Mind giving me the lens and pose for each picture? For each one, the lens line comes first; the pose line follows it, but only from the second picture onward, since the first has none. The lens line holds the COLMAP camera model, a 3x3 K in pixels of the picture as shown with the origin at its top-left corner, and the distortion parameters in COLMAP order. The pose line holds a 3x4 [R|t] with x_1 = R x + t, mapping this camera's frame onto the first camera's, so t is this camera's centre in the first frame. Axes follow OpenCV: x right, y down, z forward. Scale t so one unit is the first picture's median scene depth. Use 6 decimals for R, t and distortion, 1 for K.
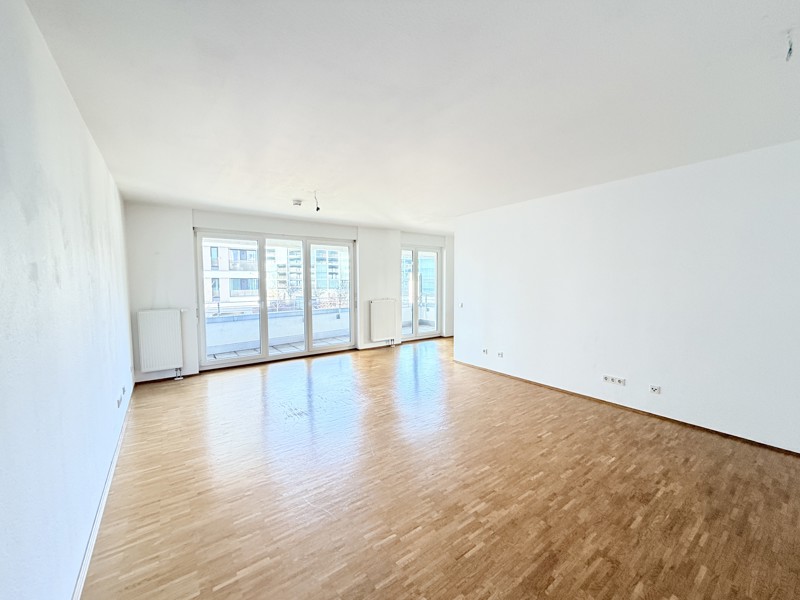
lens RADIAL K [[314.5, 0, 400.0], [0, 314.5, 300.0], [0, 0, 1]] dist [0.026592, -0.000110]
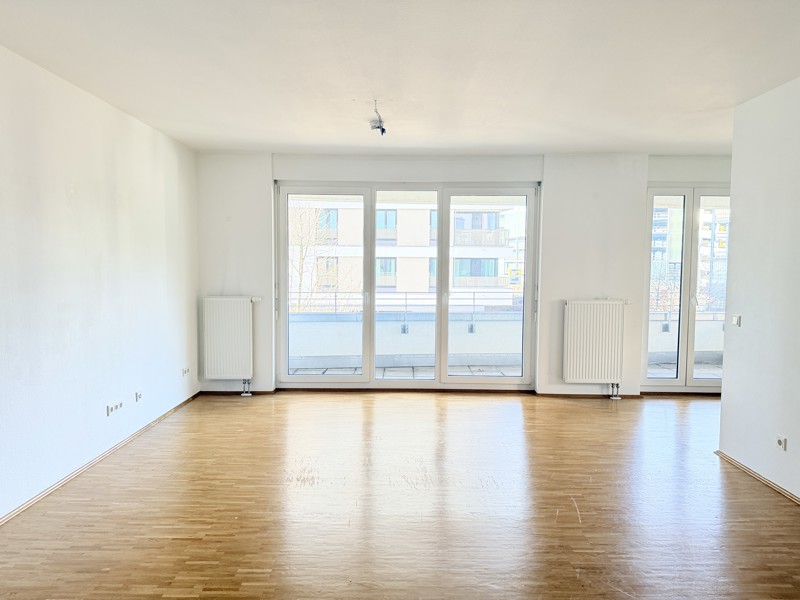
lens RADIAL K [[557.4, 0, 400.0], [0, 557.4, 300.0], [0, 0, 1]] dist [0.094462, -0.113210]
pose [[0.817390, 0.048986, -0.573998, 0.238481], [-0.046842, 0.998730, 0.018529, -0.003314], [0.574177, 0.011742, 0.818647, 0.132350]]
